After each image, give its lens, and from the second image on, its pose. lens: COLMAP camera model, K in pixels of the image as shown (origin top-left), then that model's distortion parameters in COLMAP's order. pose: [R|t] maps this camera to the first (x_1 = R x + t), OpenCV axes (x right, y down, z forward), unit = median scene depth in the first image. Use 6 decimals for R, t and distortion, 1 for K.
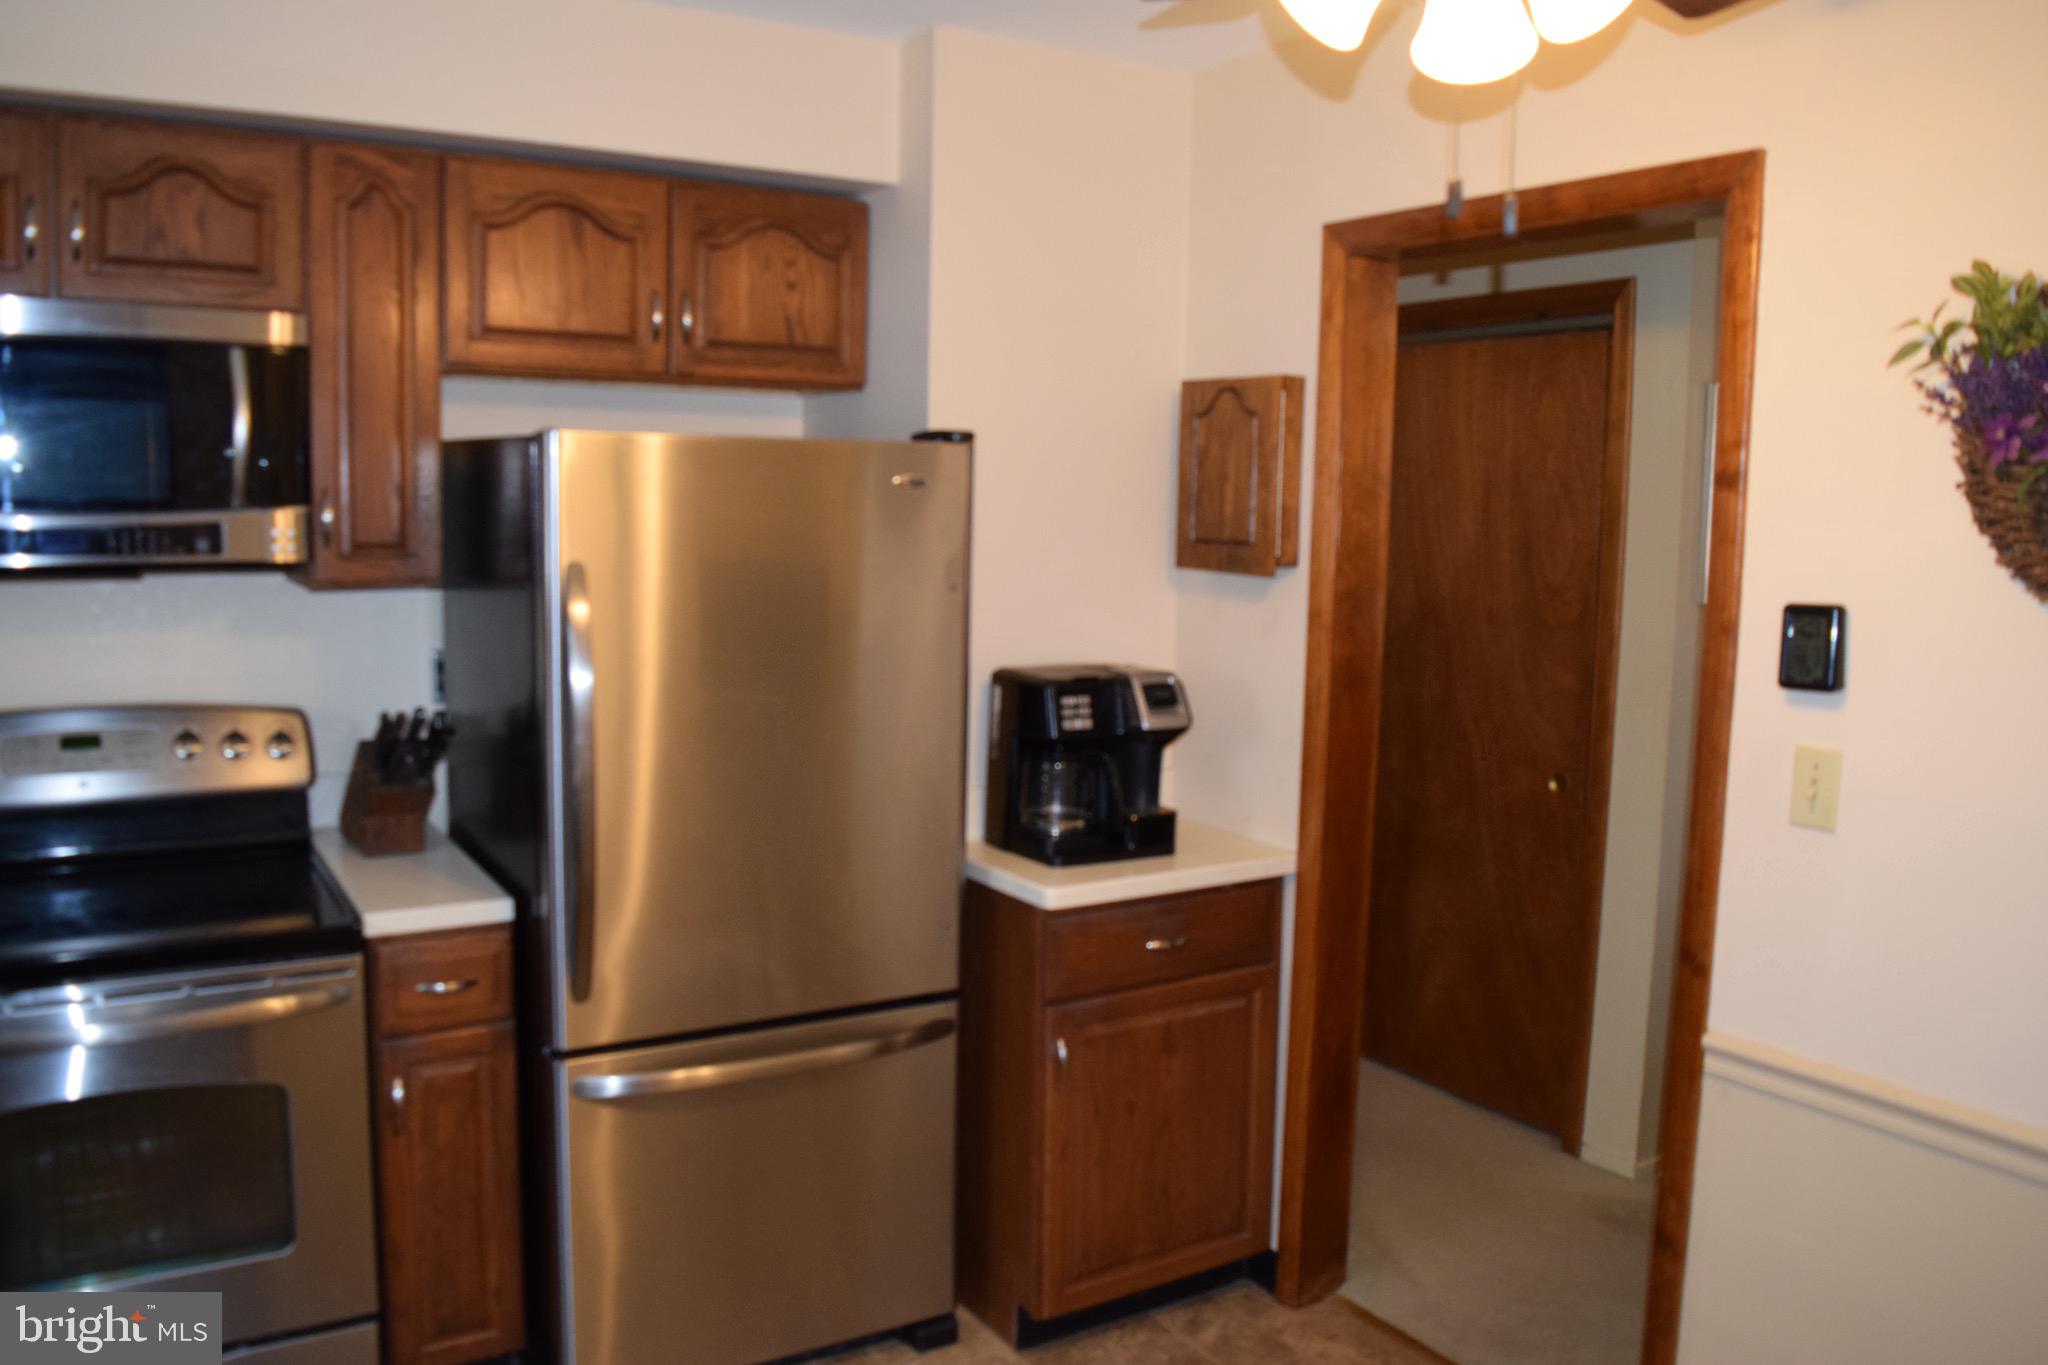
lens RADIAL K [[1615.0, 0, 1014.3], [0, 1615.0, 677.3], [0, 0, 1]] dist [-0.098213, 0.023799]
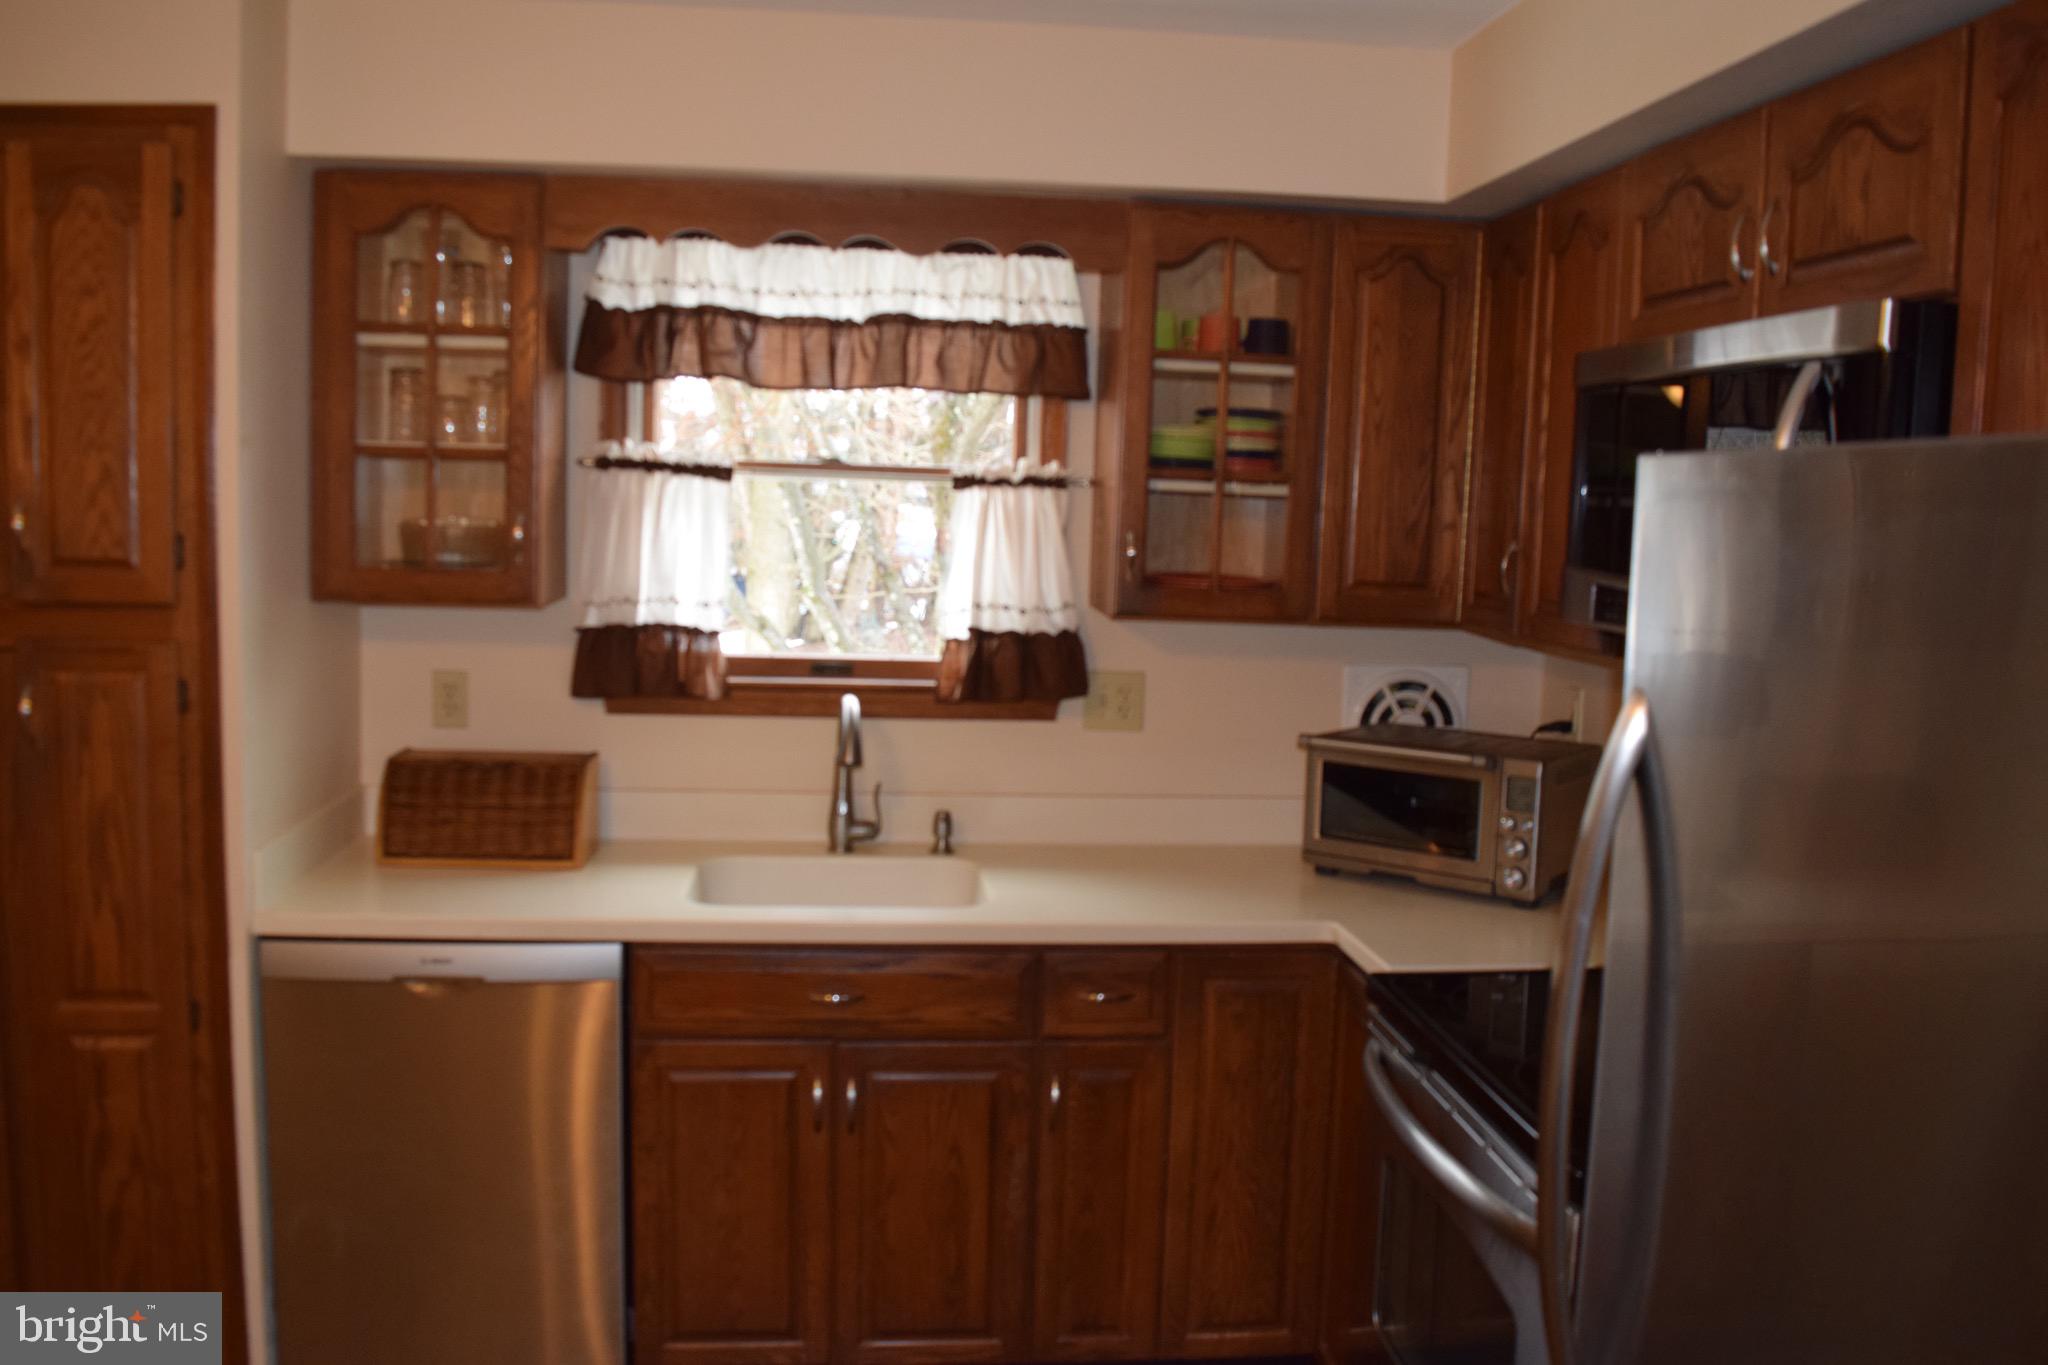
lens RADIAL K [[1615.0, 0, 1014.3], [0, 1615.0, 677.3], [0, 0, 1]] dist [-0.098213, 0.023799]
pose [[-0.440387, 0.065121, -0.895443, 0.265625], [-0.139619, 0.980265, 0.139956, -0.105141], [0.886885, 0.186655, -0.422604, 0.885575]]
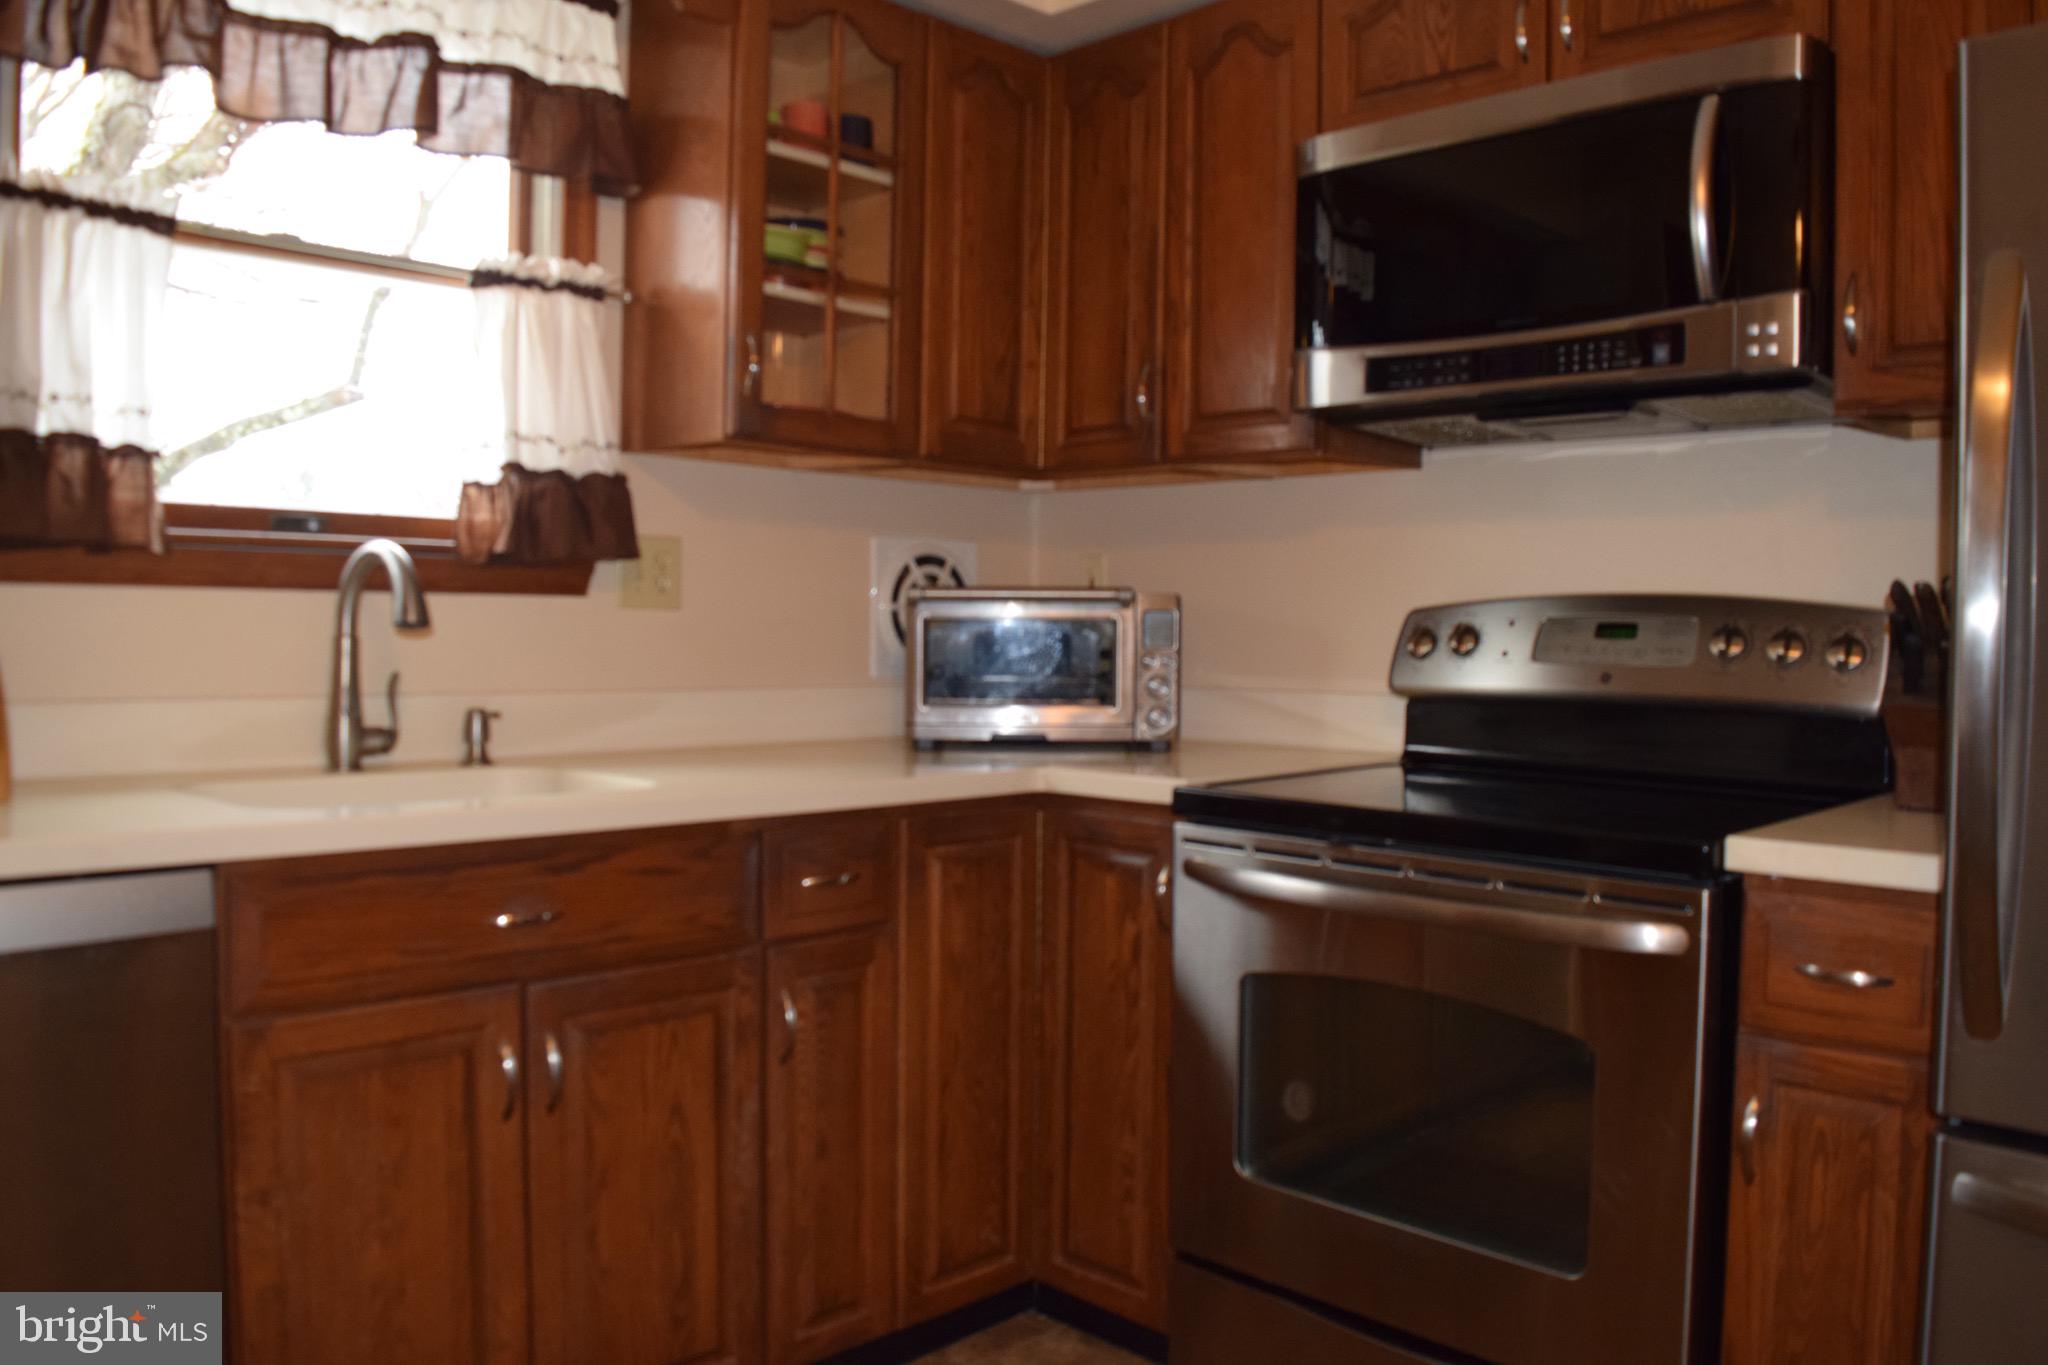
lens RADIAL K [[1615.0, 0, 1014.3], [0, 1615.0, 677.3], [0, 0, 1]] dist [-0.098213, 0.023799]
pose [[0.222047, 0.015850, -0.974907, 0.162574], [-0.121268, 0.992553, -0.011483, 0.109635], [0.967465, 0.120774, 0.222315, 0.468262]]
